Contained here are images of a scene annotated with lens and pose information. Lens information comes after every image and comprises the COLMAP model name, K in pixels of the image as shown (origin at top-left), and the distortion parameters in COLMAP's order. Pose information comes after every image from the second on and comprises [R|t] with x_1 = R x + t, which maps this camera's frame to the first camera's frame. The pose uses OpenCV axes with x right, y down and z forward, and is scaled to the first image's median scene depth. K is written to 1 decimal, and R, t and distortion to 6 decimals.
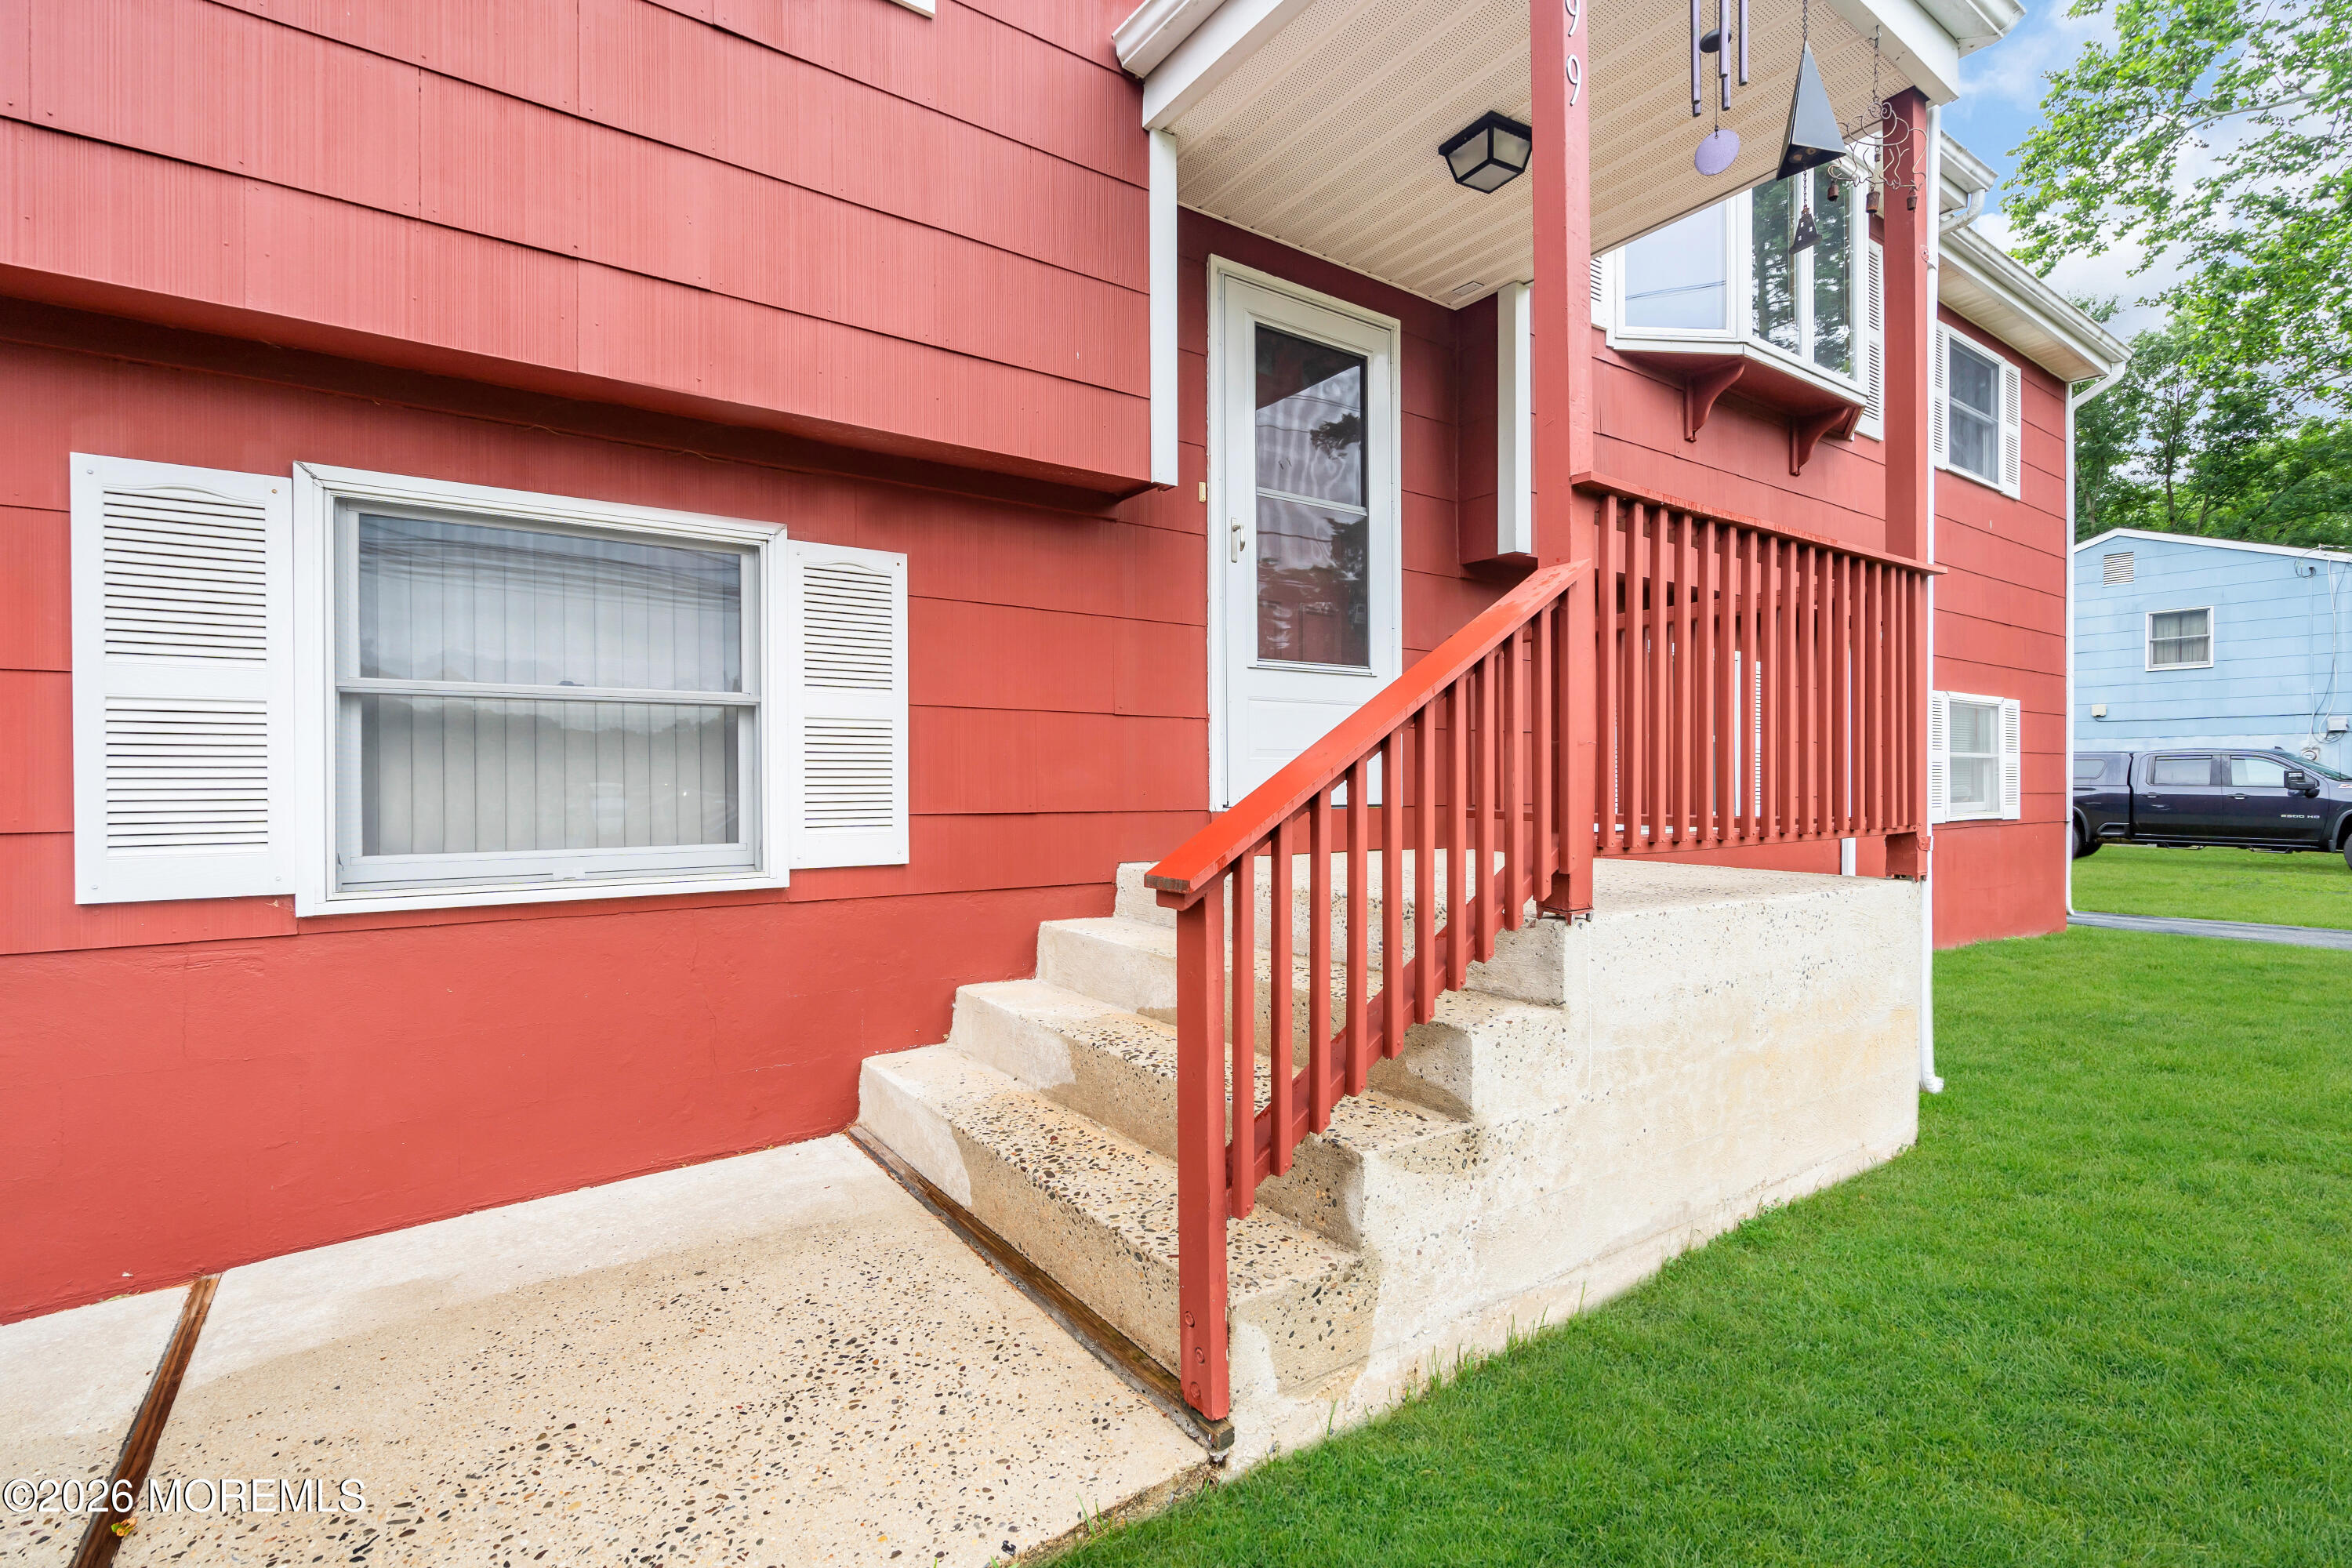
lens RADIAL K [[1067.0, 0, 1185.1], [0, 1067.0, 780.8], [0, 0, 1]] dist [-0.000034, 0.000091]
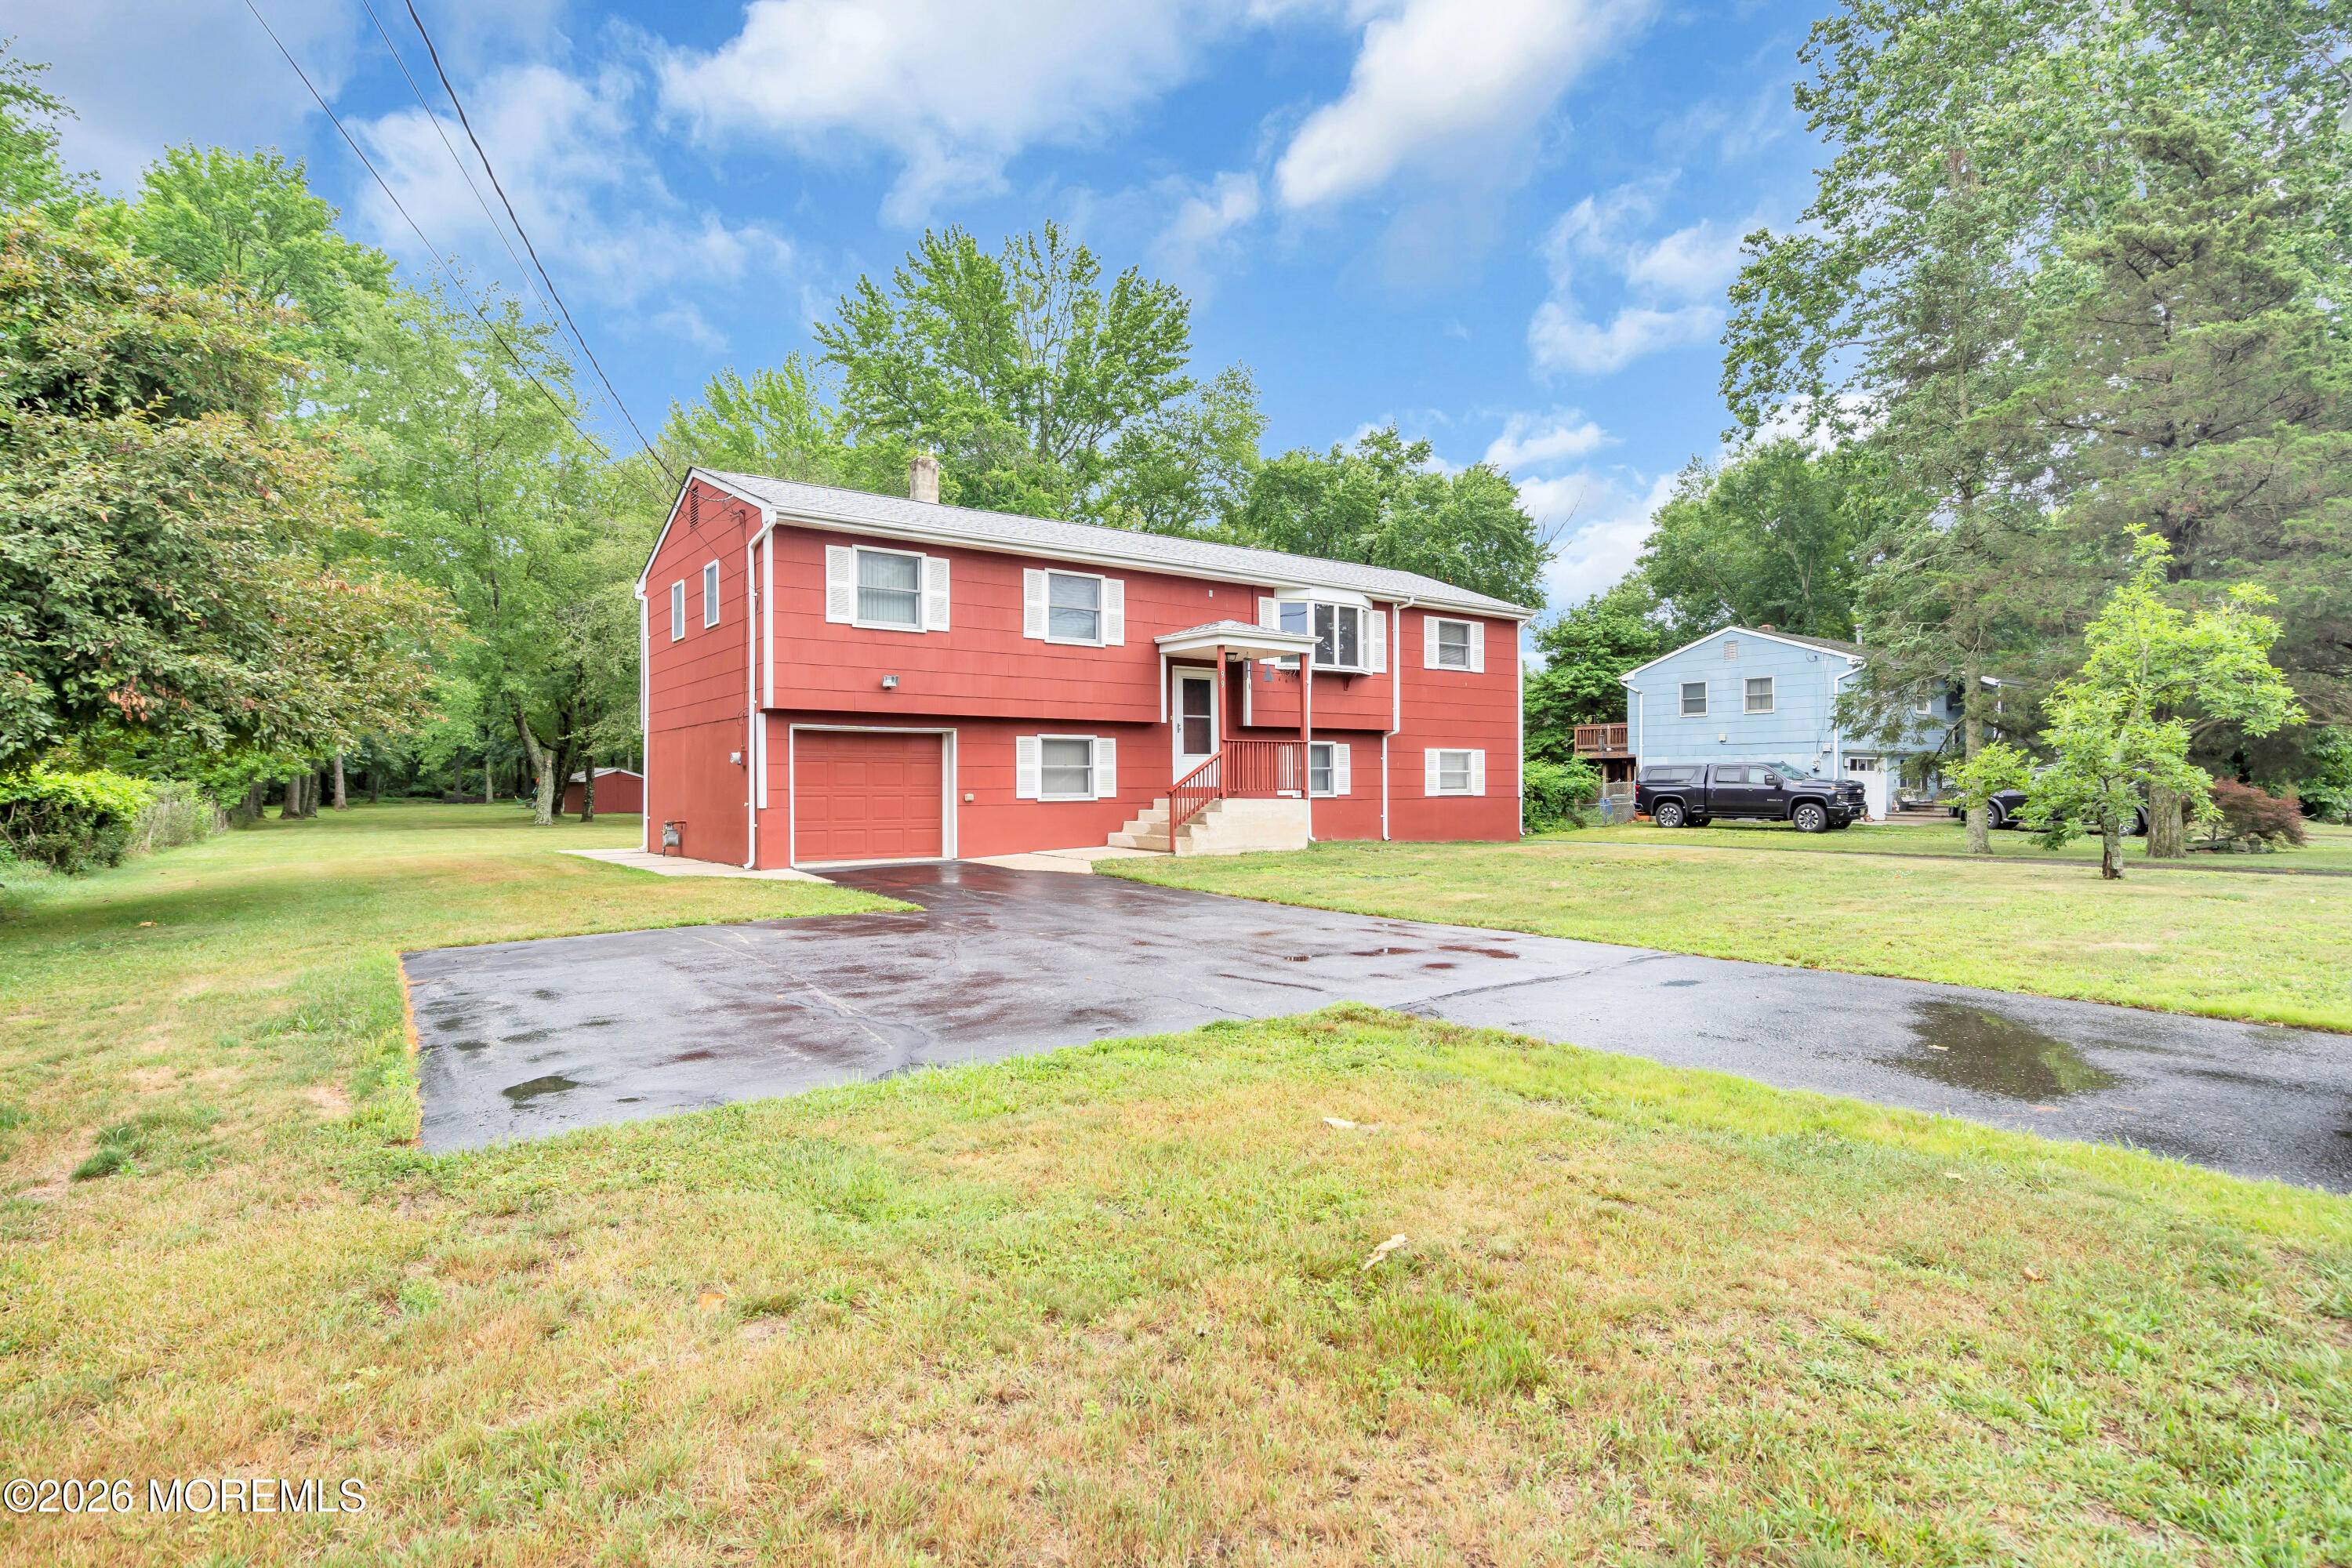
lens RADIAL K [[1137.2, 0, 1176.0], [0, 1137.2, 784.0], [0, 0, 1]] dist [0.003183, 0.000348]
pose [[0.999854, -0.007114, 0.015524, -0.045571], [0.007194, 0.999961, -0.005110, 0.041073], [-0.015487, 0.005221, 0.999866, -4.261119]]
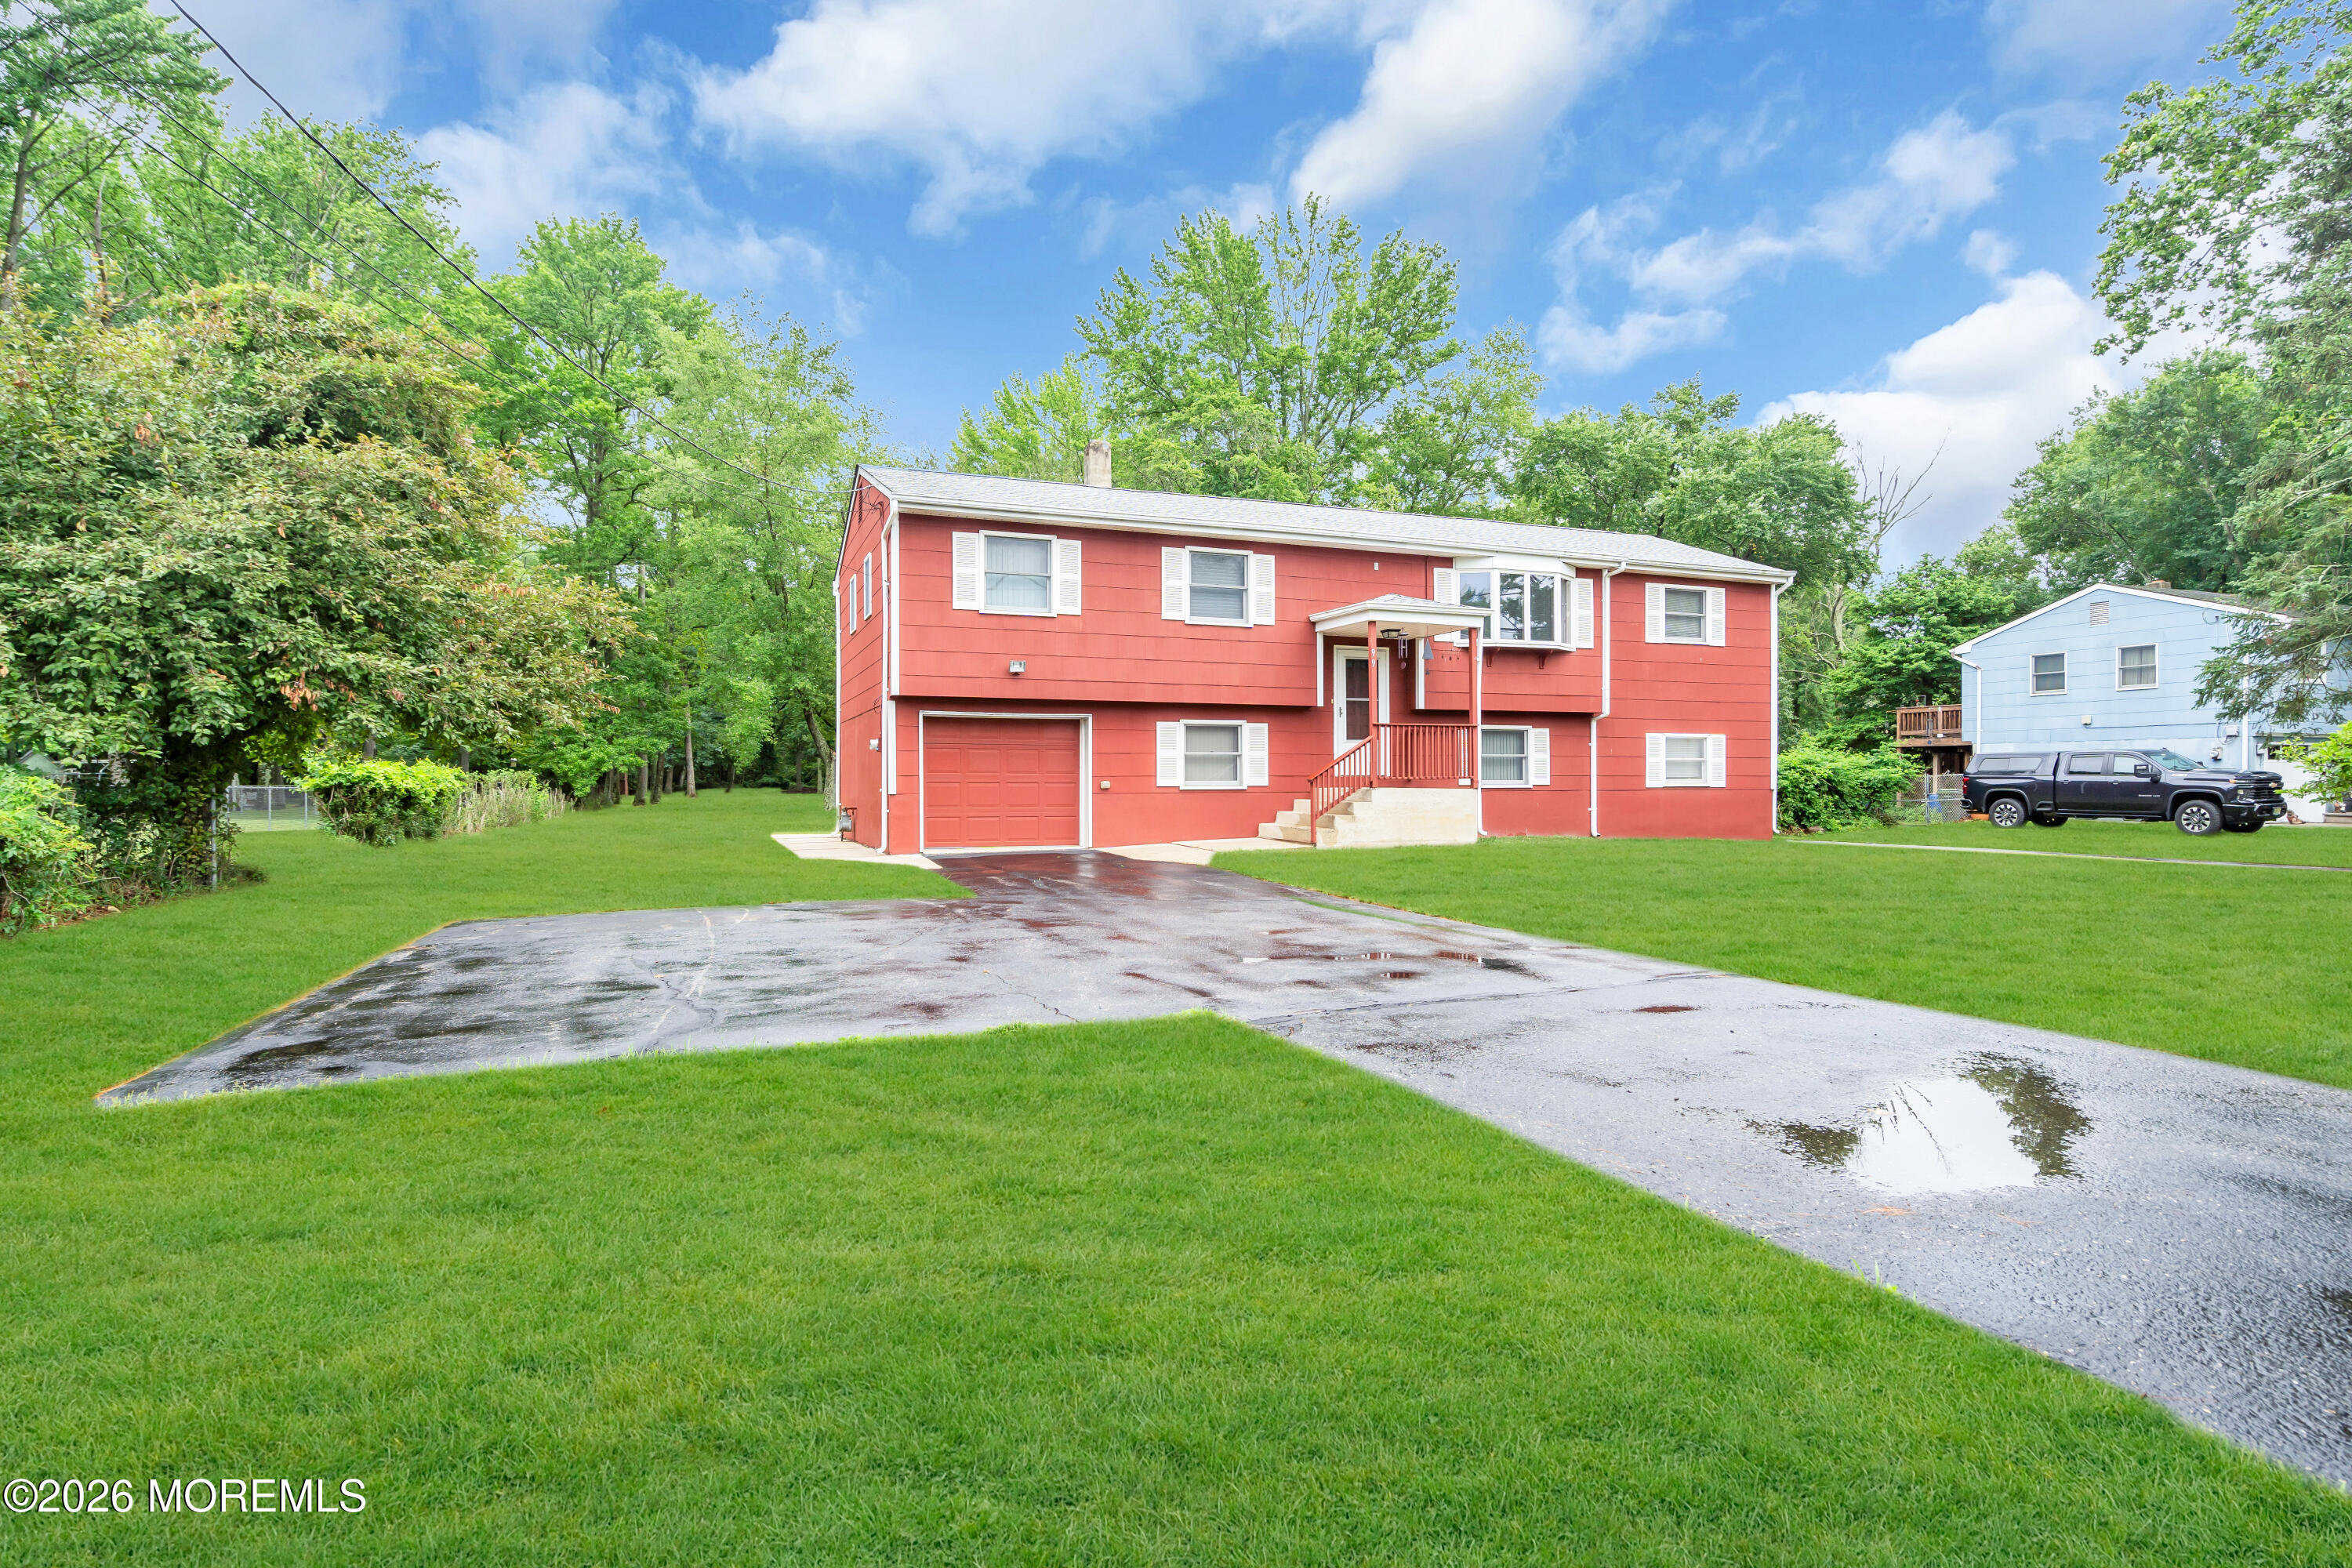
lens RADIAL K [[1166.1, 0, 1176.0], [0, 1166.1, 784.0], [0, 0, 1]] dist [0.004474, 0.000198]
pose [[0.971644, -0.003692, -0.236420, 0.561486], [0.003491, 0.999993, -0.001270, 0.069515], [0.236423, 0.000409, 0.971650, -4.045425]]
